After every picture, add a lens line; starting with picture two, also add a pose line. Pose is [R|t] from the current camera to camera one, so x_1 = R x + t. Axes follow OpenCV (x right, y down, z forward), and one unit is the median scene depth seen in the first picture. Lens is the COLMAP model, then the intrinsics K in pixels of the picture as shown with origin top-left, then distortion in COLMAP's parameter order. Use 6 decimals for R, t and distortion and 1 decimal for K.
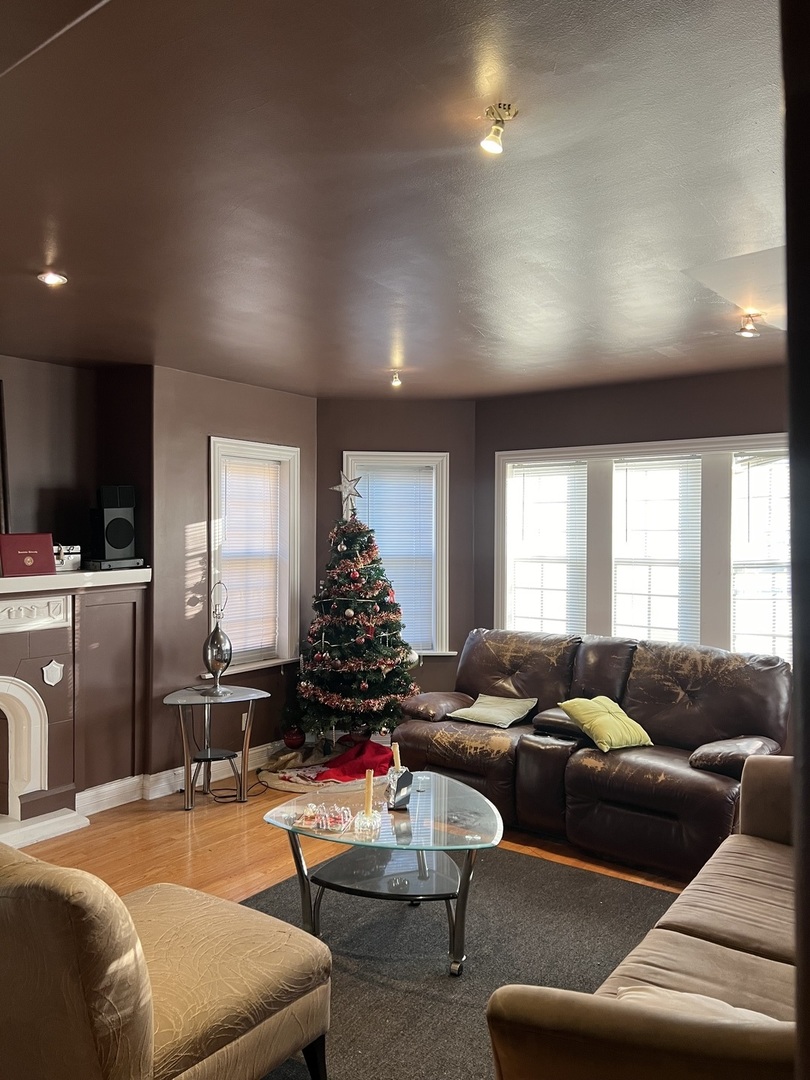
lens RADIAL K [[818.9, 0, 406.9], [0, 818.9, 540.3], [0, 0, 1]] dist [0.064465, -0.072105]
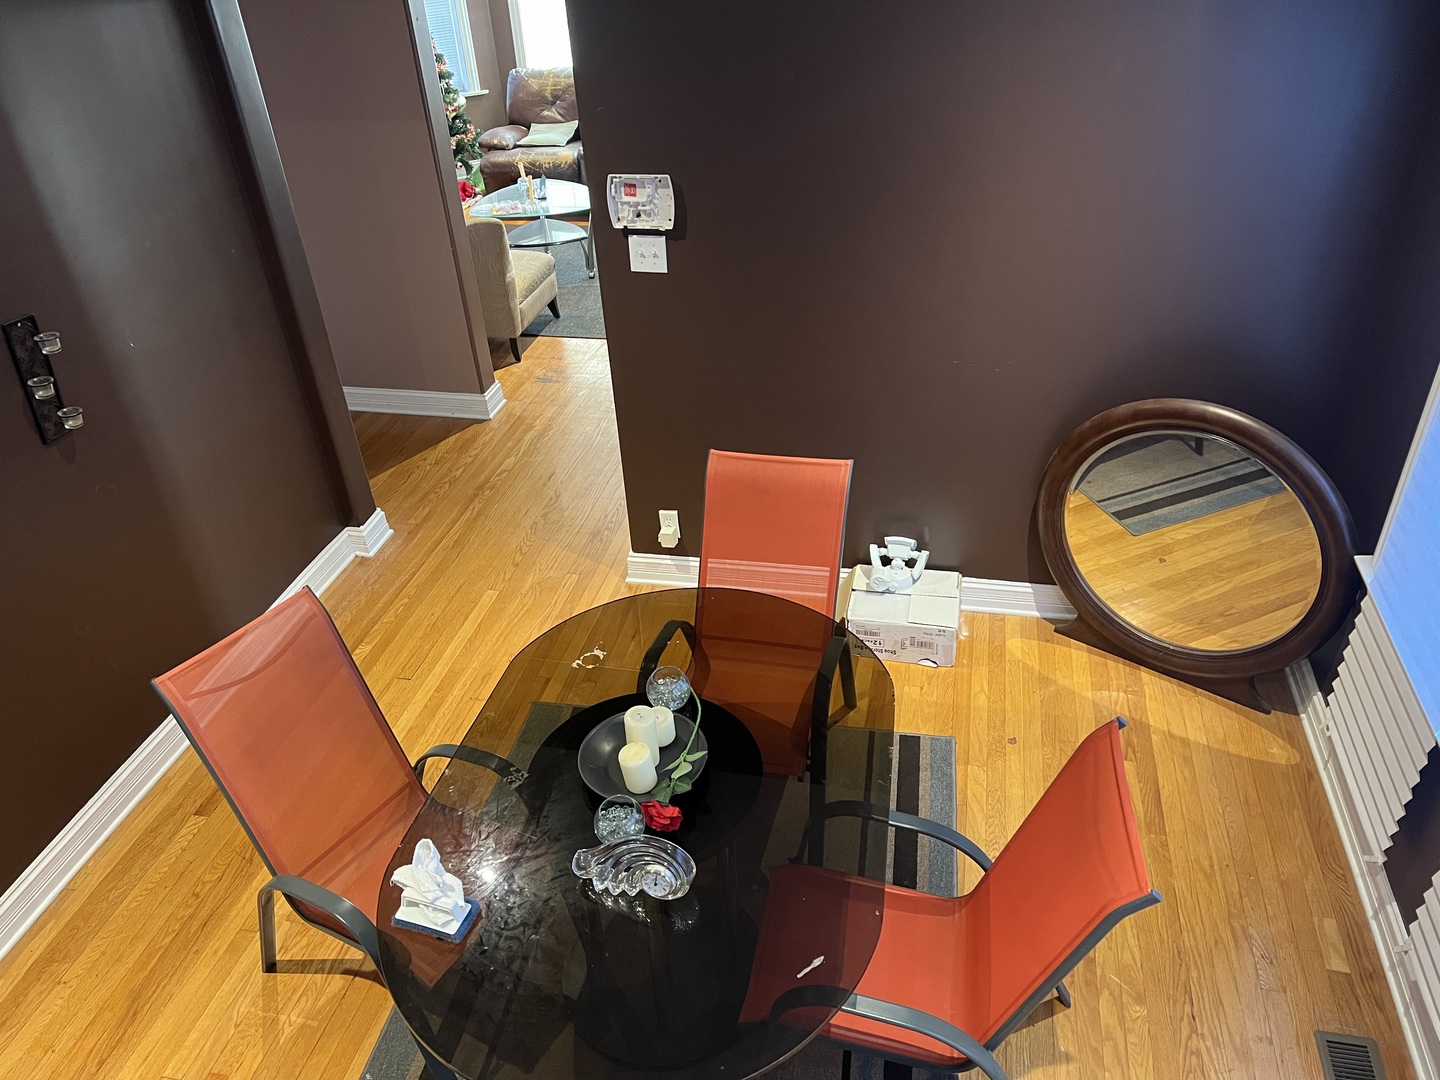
lens RADIAL K [[1091.9, 0, 726.6], [0, 1091.9, 550.6], [0, 0, 1]] dist [0.064465, -0.072105]
pose [[0.907172, -0.274272, 0.319084, -0.381125], [0.063617, 0.839040, 0.540337, -0.173646], [-0.415924, -0.469879, 0.778602, -0.825880]]
